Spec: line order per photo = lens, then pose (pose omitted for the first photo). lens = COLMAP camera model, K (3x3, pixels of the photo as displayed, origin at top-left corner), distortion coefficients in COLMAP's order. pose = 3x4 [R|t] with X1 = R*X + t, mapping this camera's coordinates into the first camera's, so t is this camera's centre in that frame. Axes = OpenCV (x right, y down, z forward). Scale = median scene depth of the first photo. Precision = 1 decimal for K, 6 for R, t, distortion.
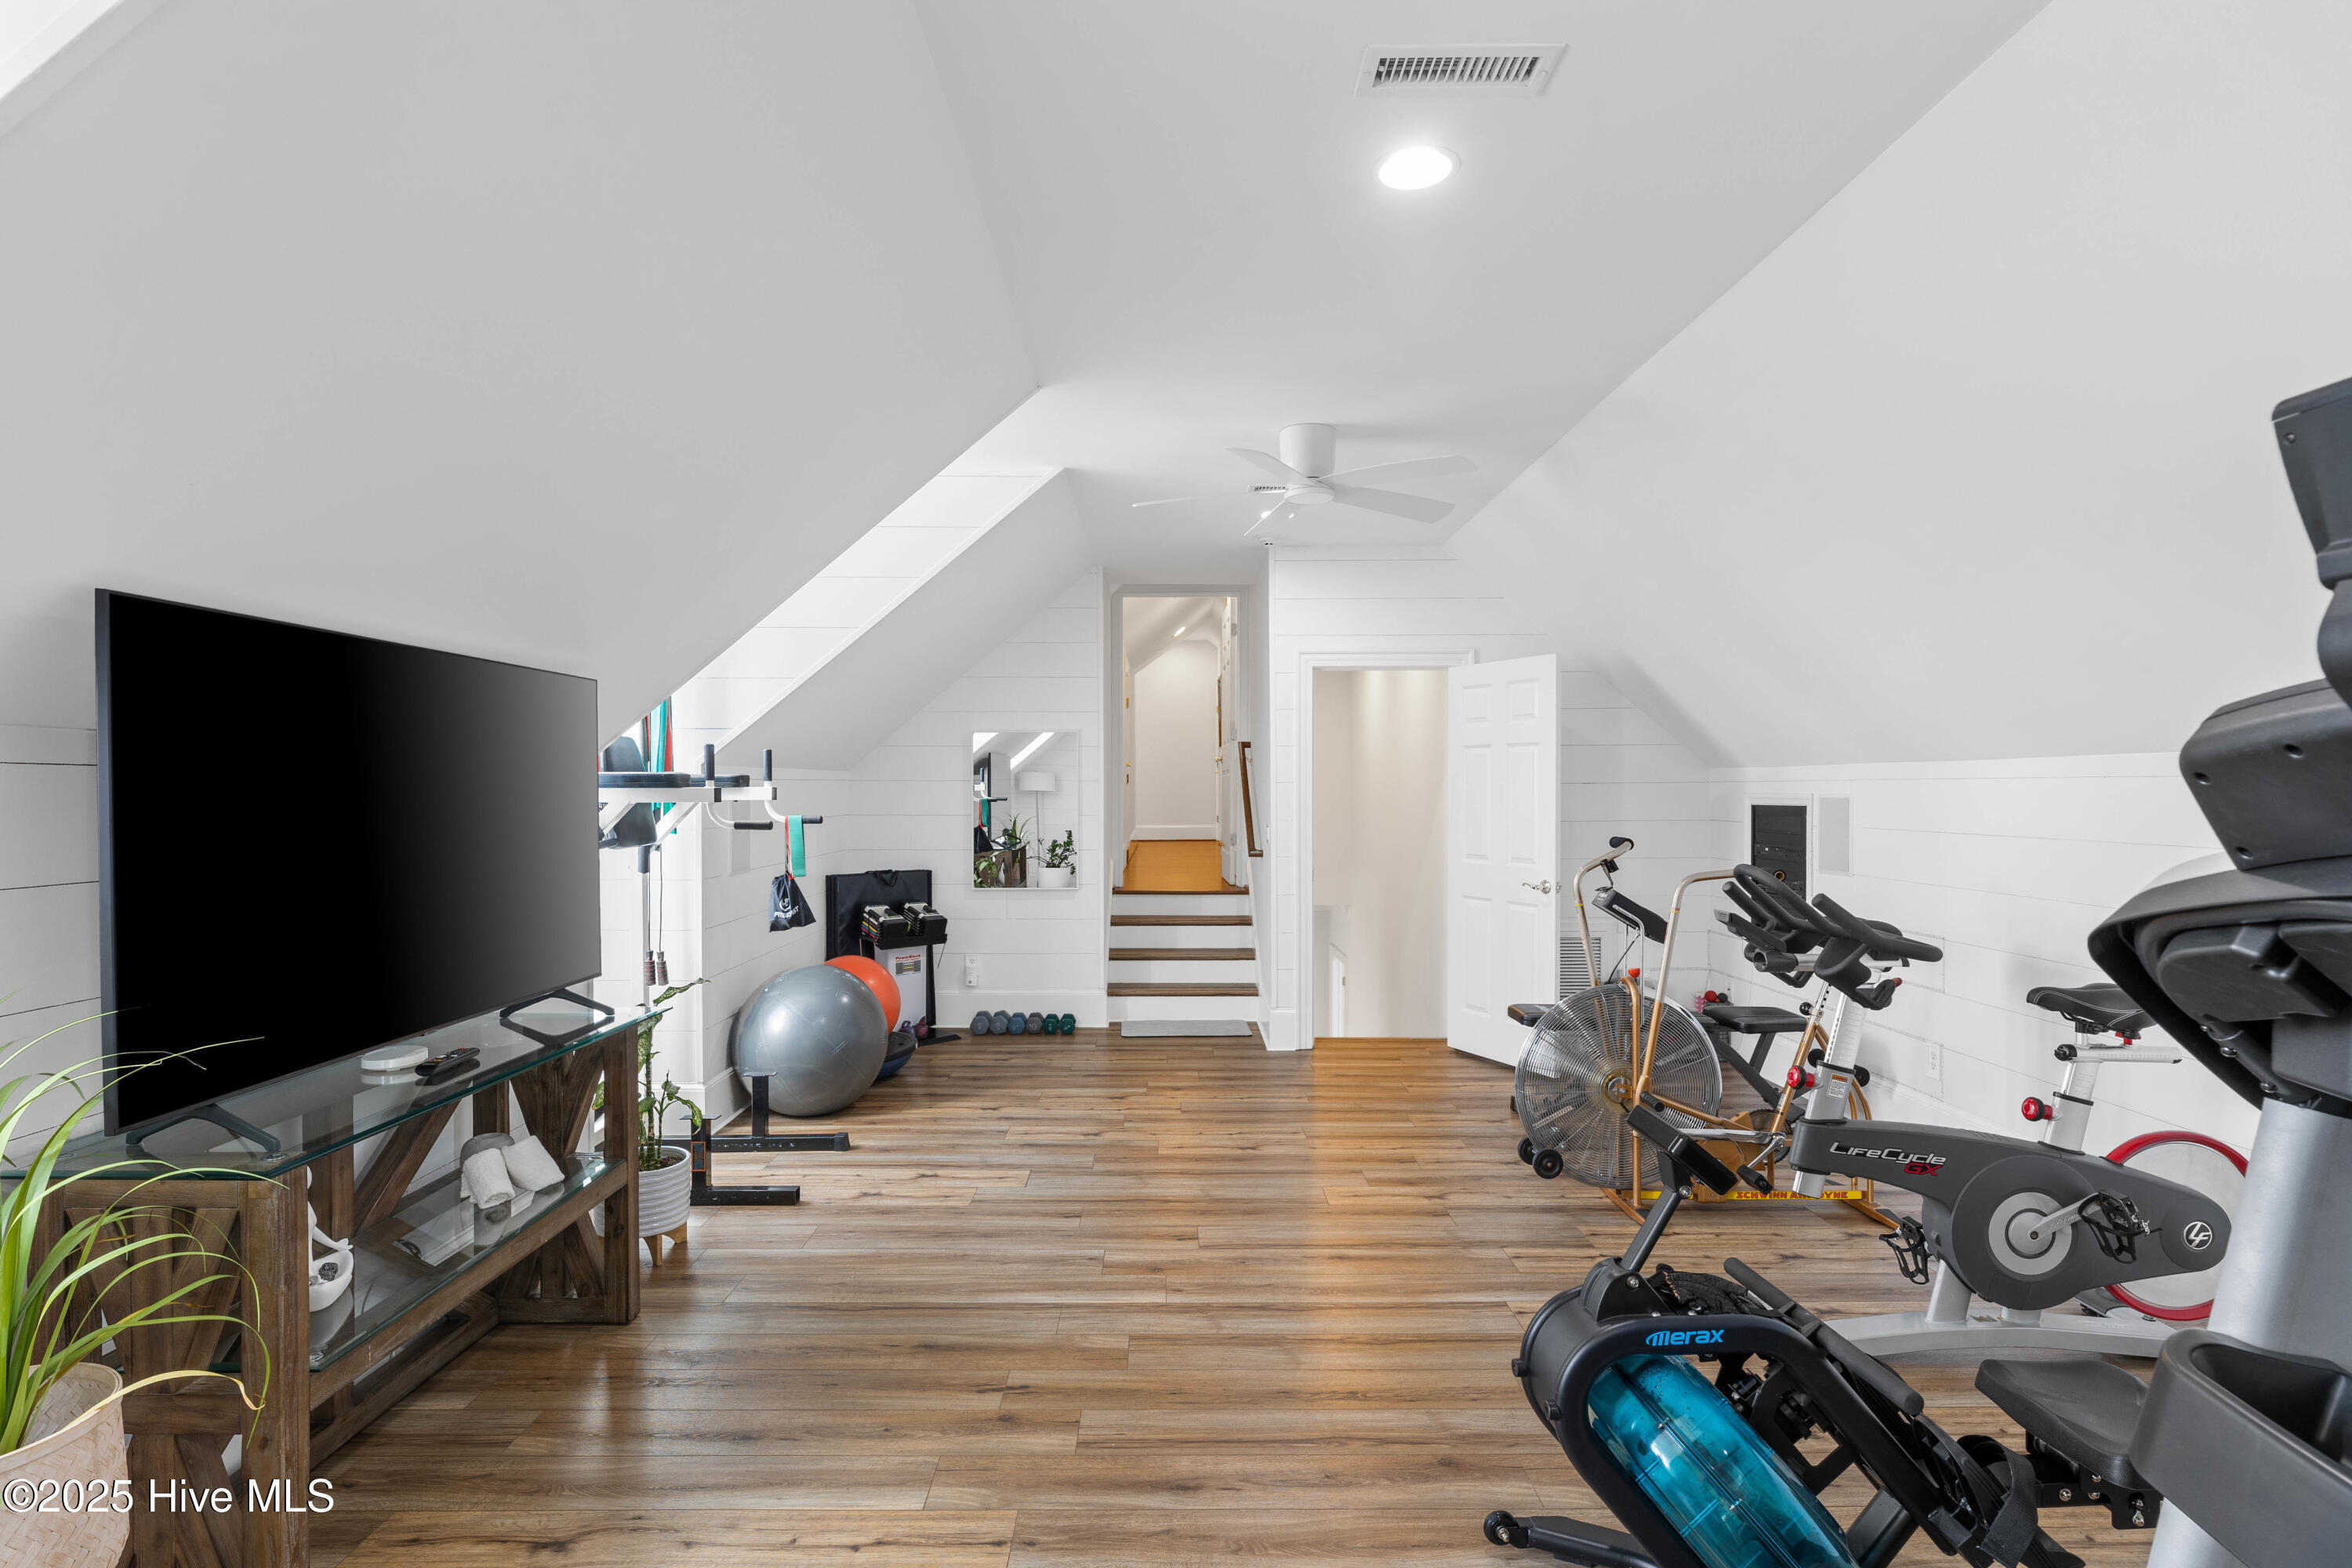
lens RADIAL K [[1170.2, 0, 1164.5], [0, 1170.2, 789.9], [0, 0, 1]] dist [0.000110, 0.001005]
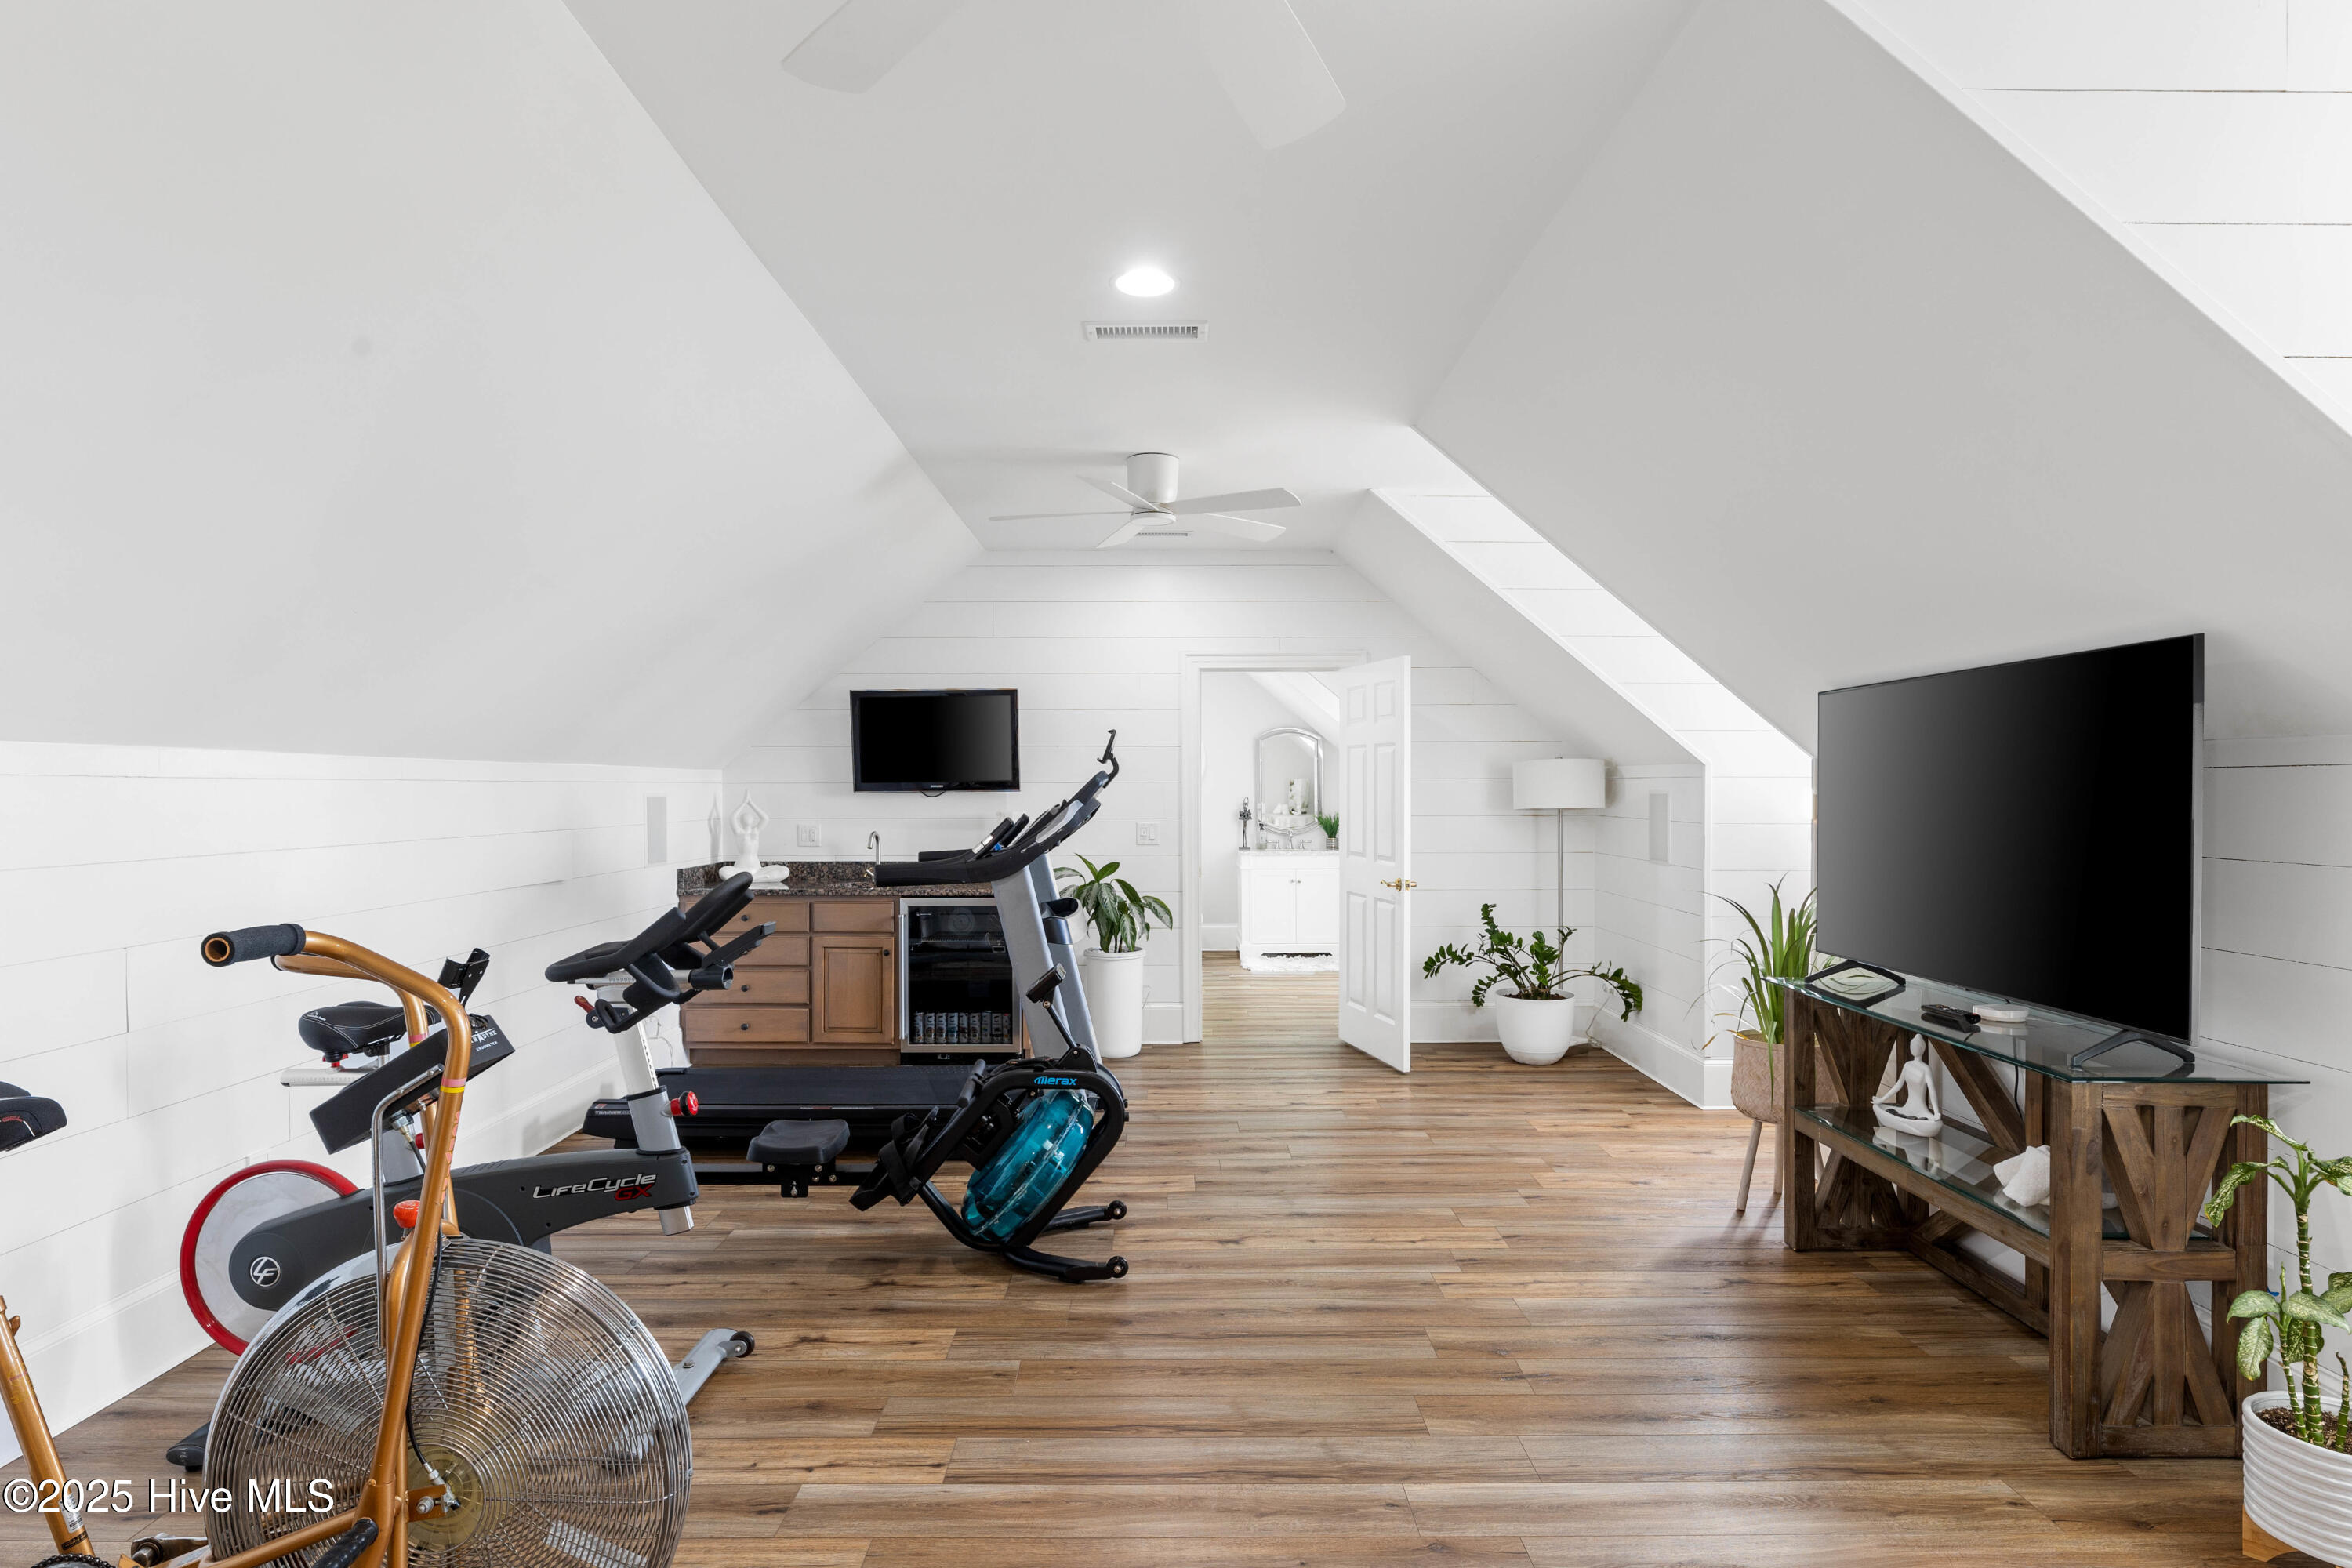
lens RADIAL K [[1256.4, 0, 1160.3], [0, 1256.4, 786.0], [0, 0, 1]] dist [0.001364, 0.000073]
pose [[-0.999949, 0.004794, 0.008836, 0.160839], [0.004819, 0.999984, 0.002843, -0.006919], [-0.008822, 0.002886, -0.999957, 1.994026]]
